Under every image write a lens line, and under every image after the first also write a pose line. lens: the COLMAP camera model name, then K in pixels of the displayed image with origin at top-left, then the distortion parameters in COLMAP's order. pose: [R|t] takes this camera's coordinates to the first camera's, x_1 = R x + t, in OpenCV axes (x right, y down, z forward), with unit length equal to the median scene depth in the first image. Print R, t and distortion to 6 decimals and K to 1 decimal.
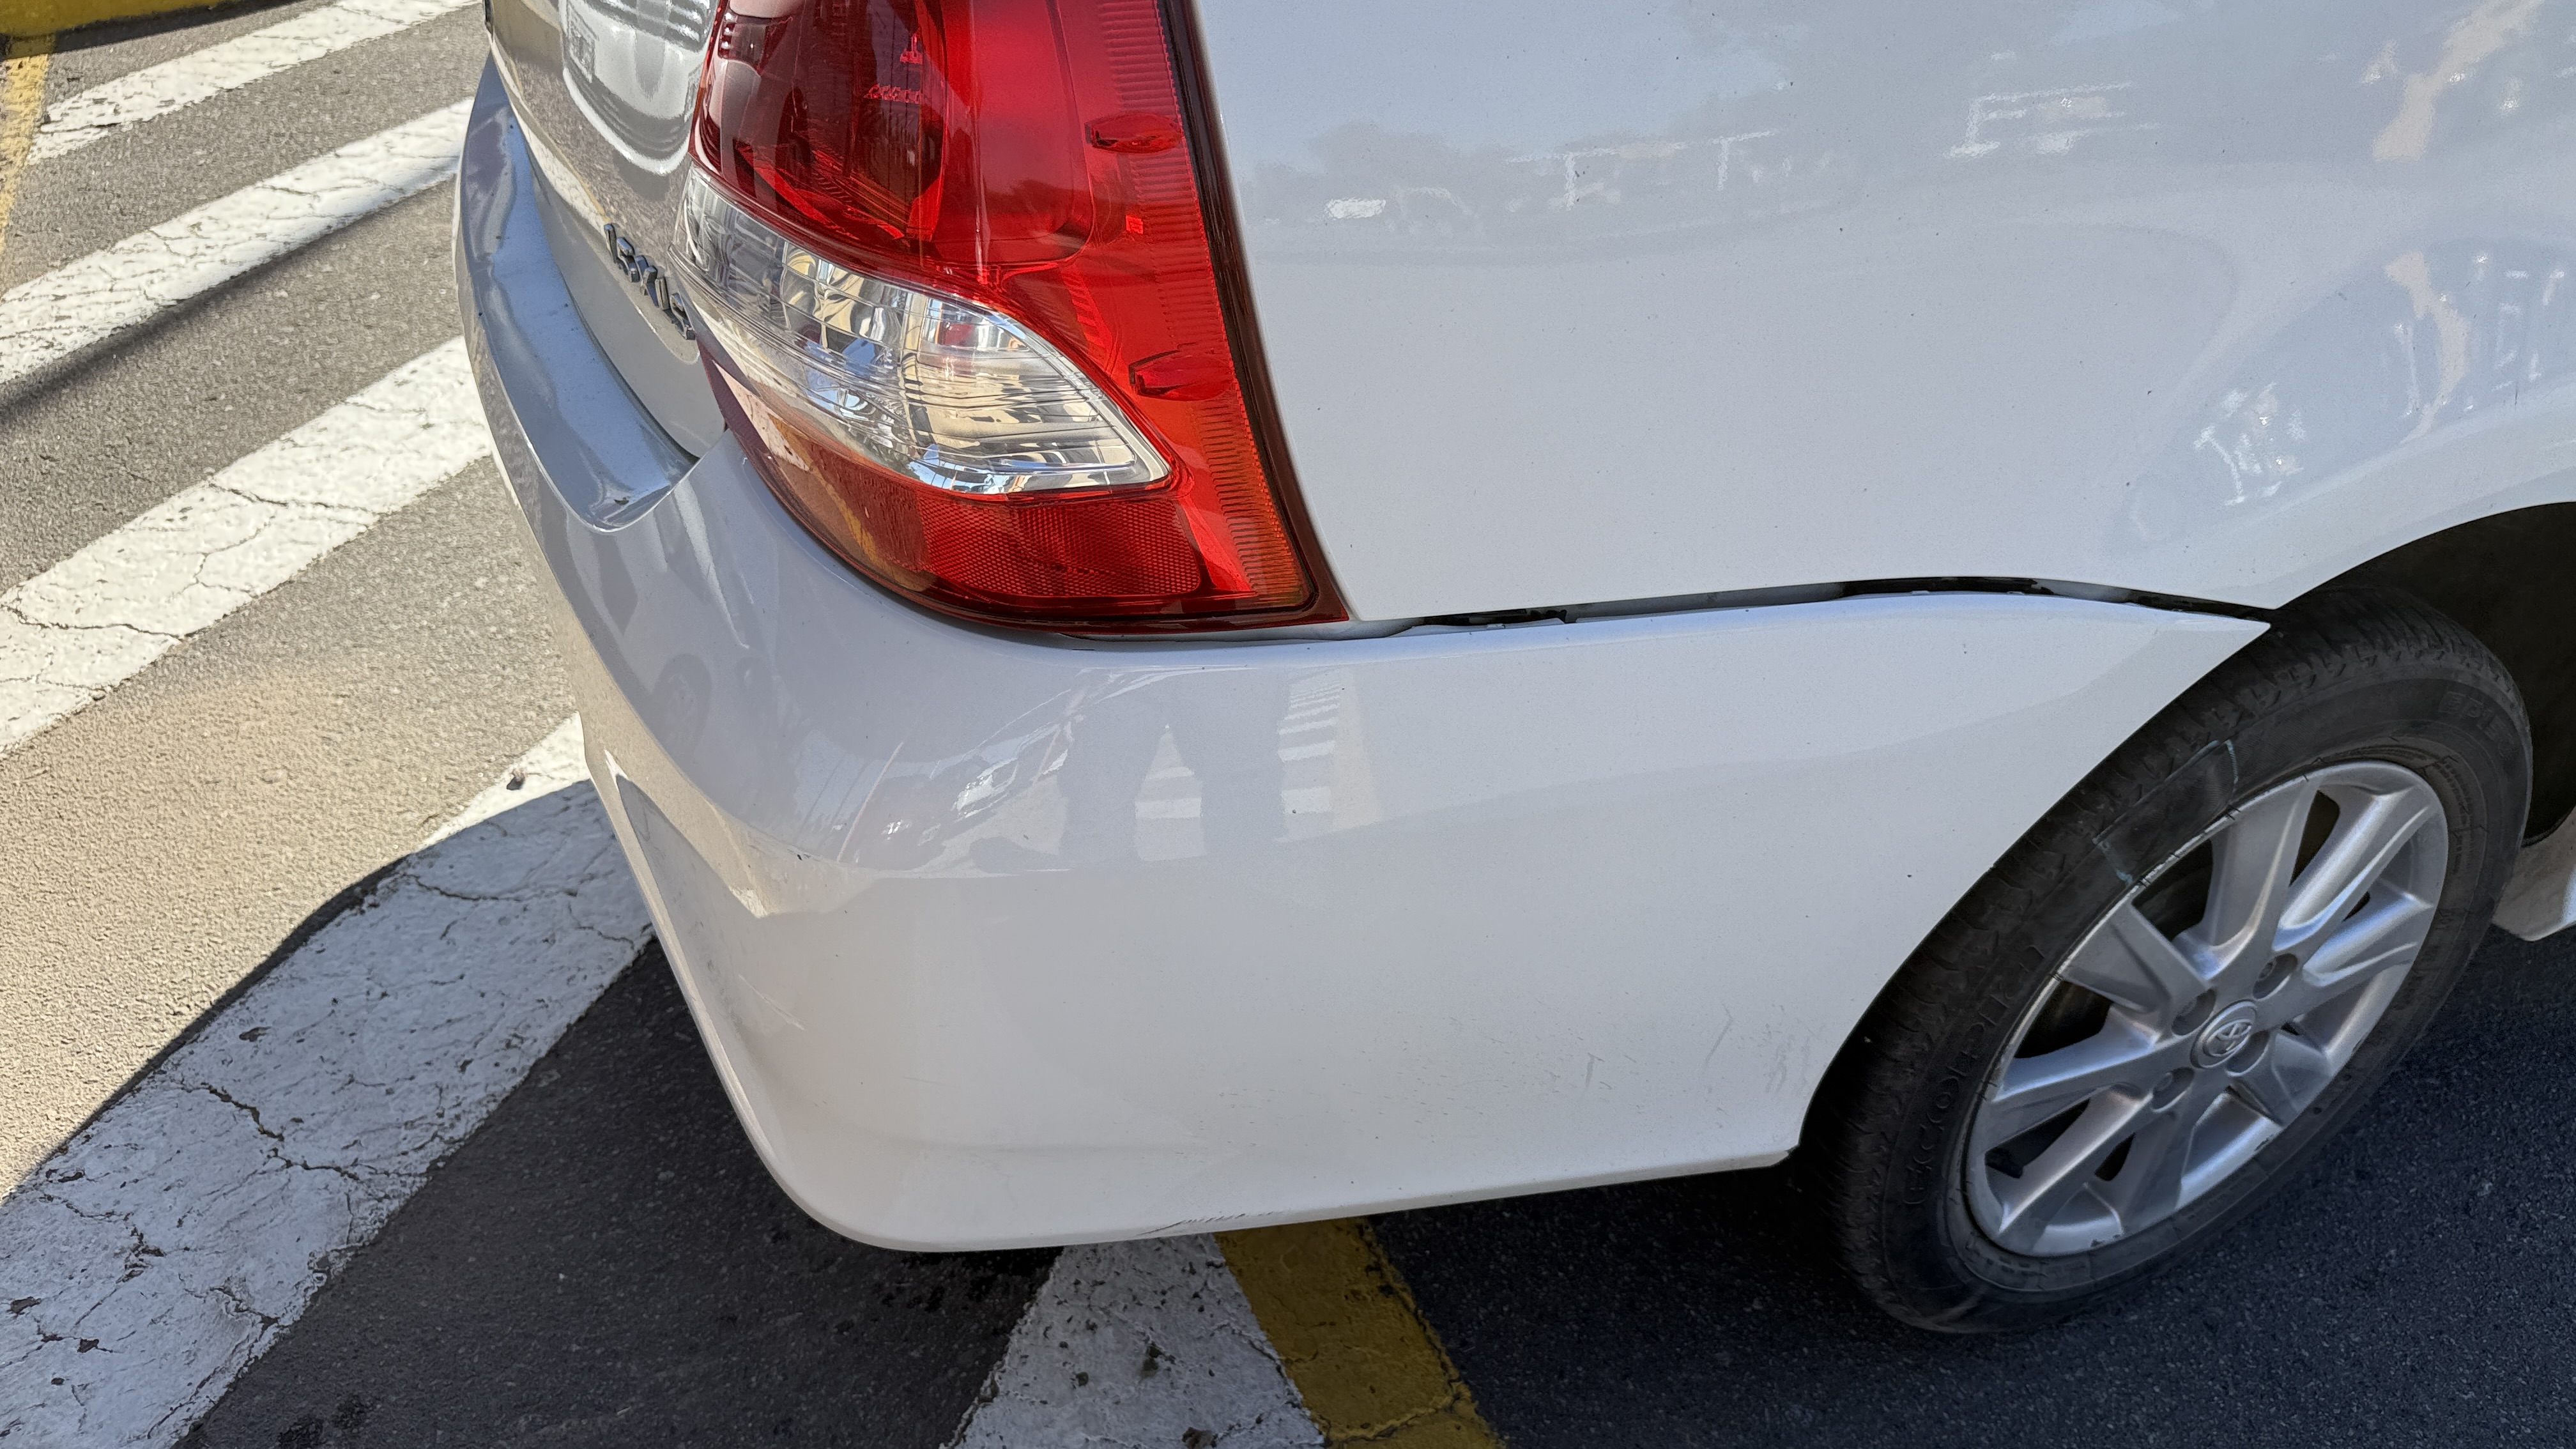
lens RADIAL K [[1818.0, 0, 1274.6], [0, 1818.0, 784.9], [0, 0, 1]] dist [0.010556, -0.020174]
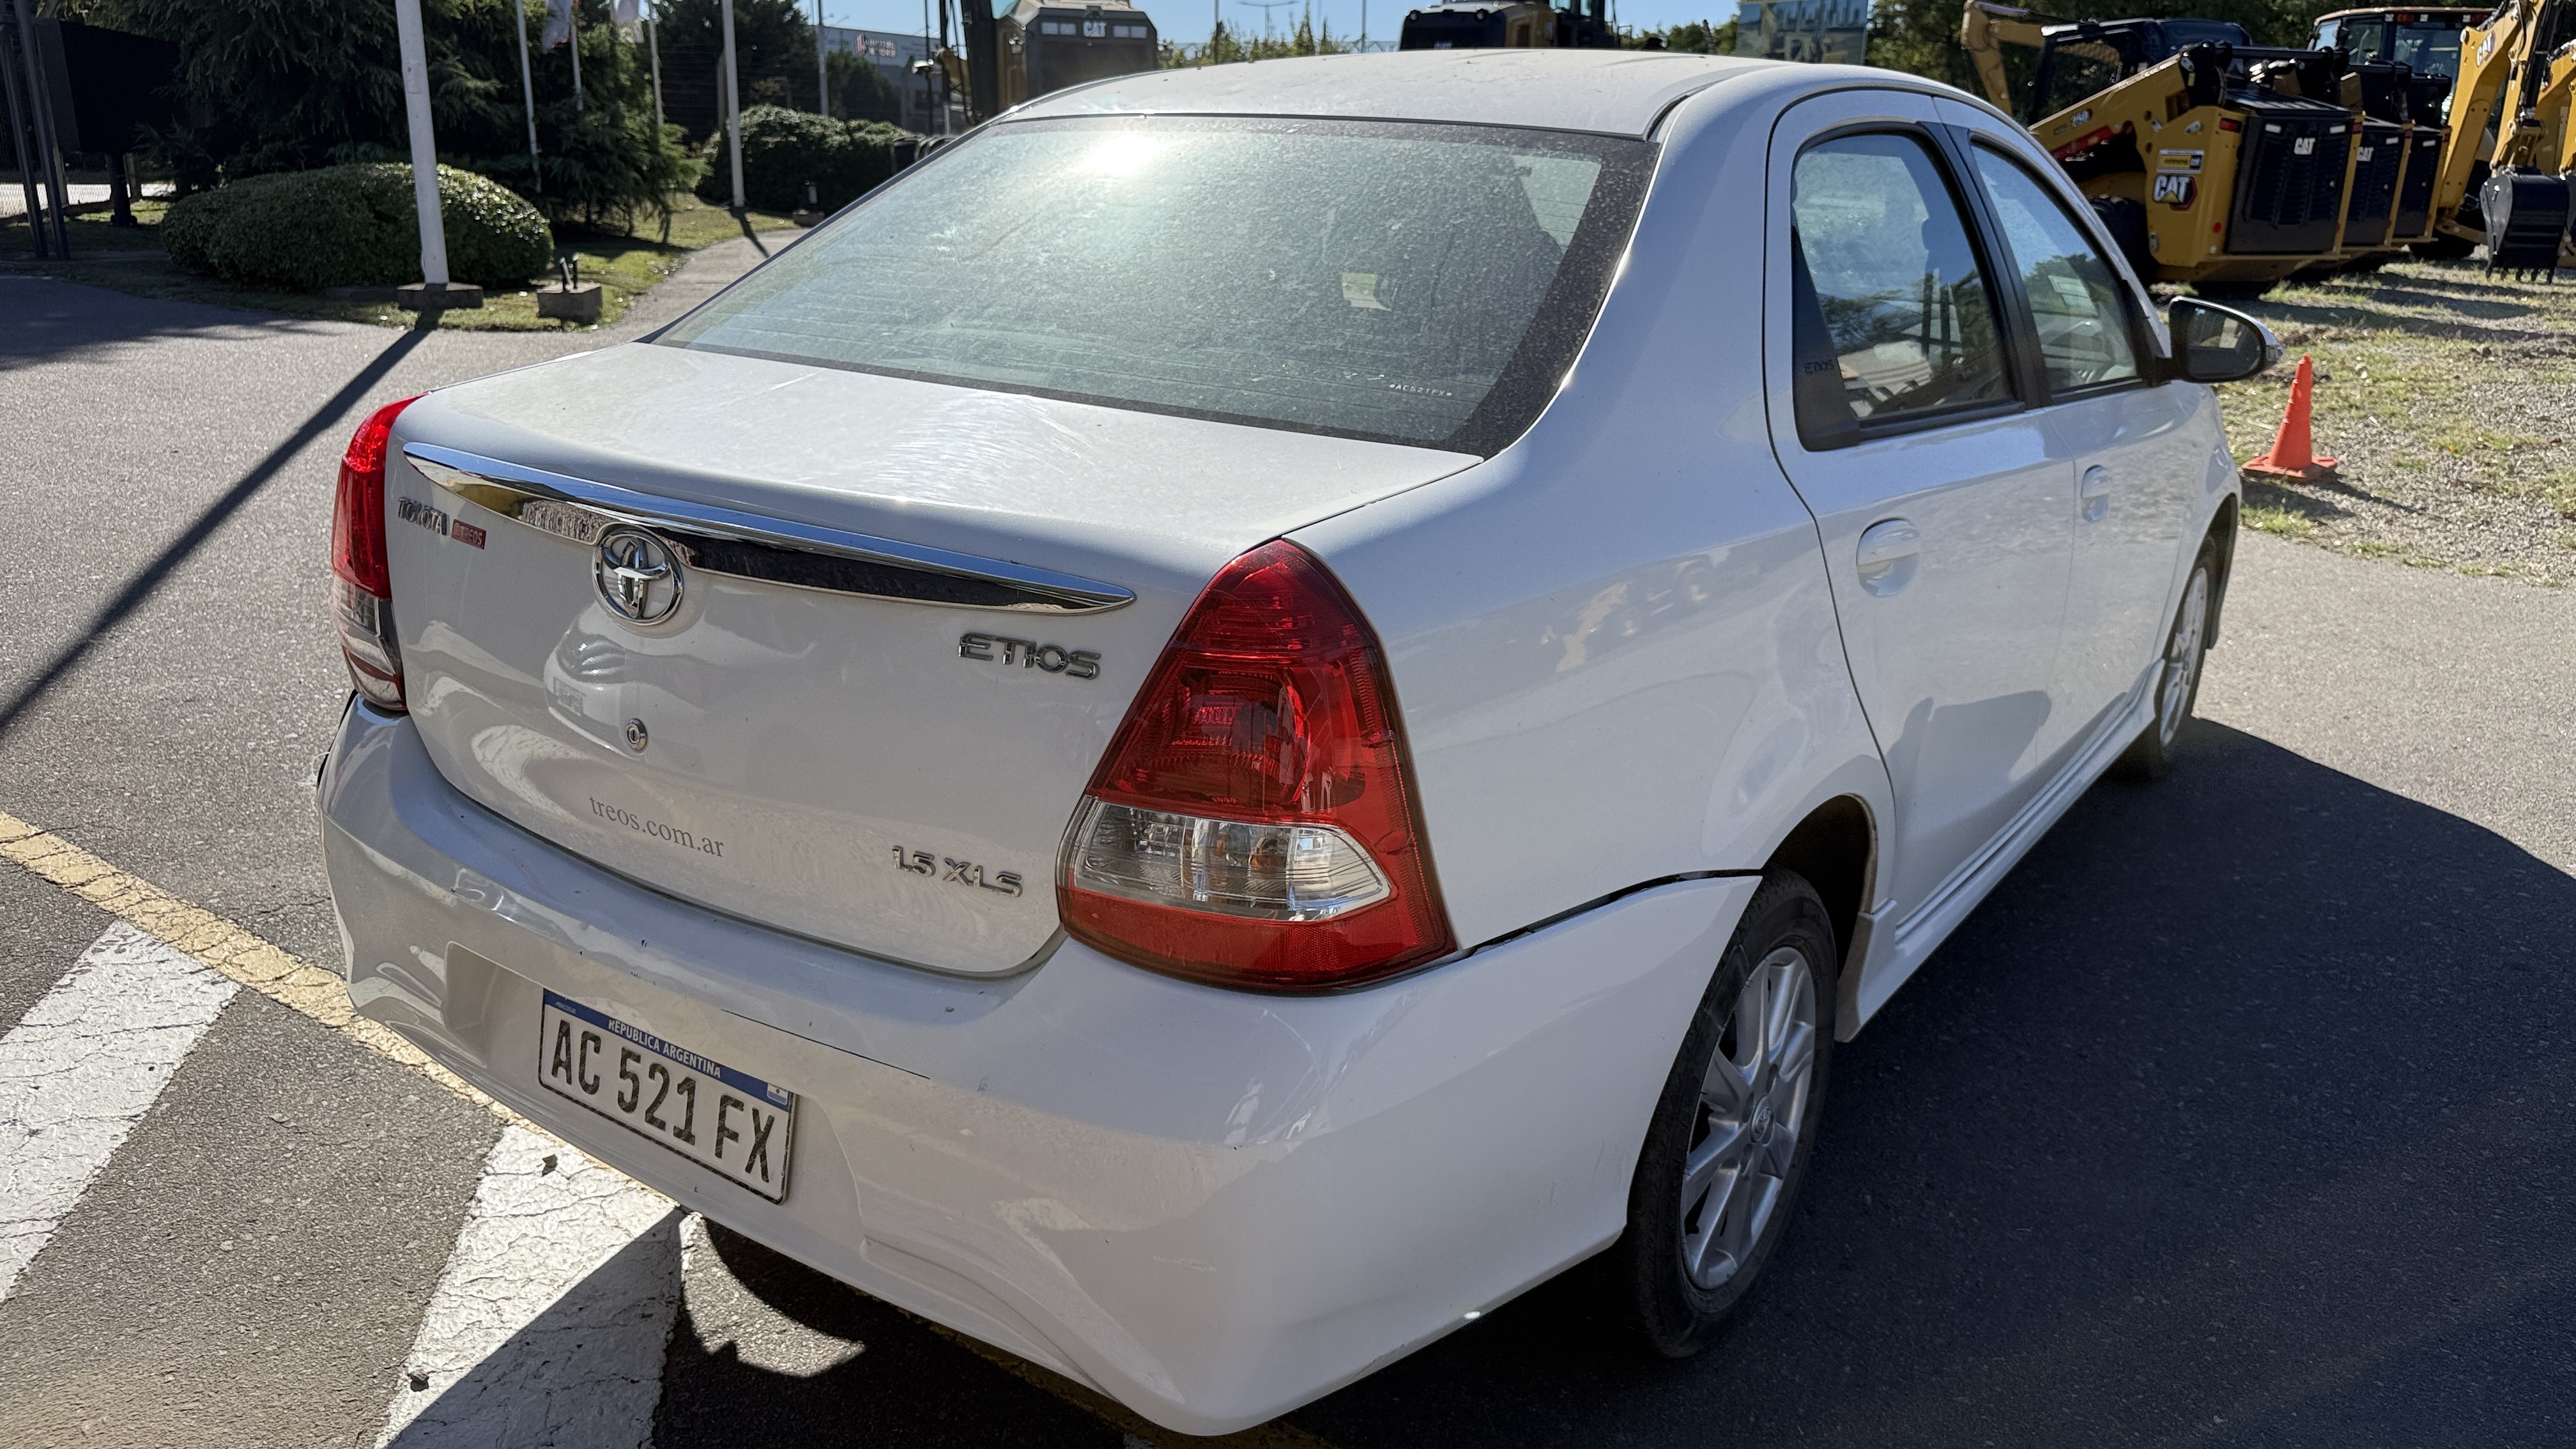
lens RADIAL K [[1818.0, 0, 1295.9], [0, 1818.0, 724.0], [0, 0, 1]] dist [0.010556, -0.020174]
pose [[0.864755, -0.150756, 0.479031, -0.673438], [0.290007, 0.928661, -0.231267, 0.058441], [-0.409993, 0.338912, 0.846785, -0.460641]]
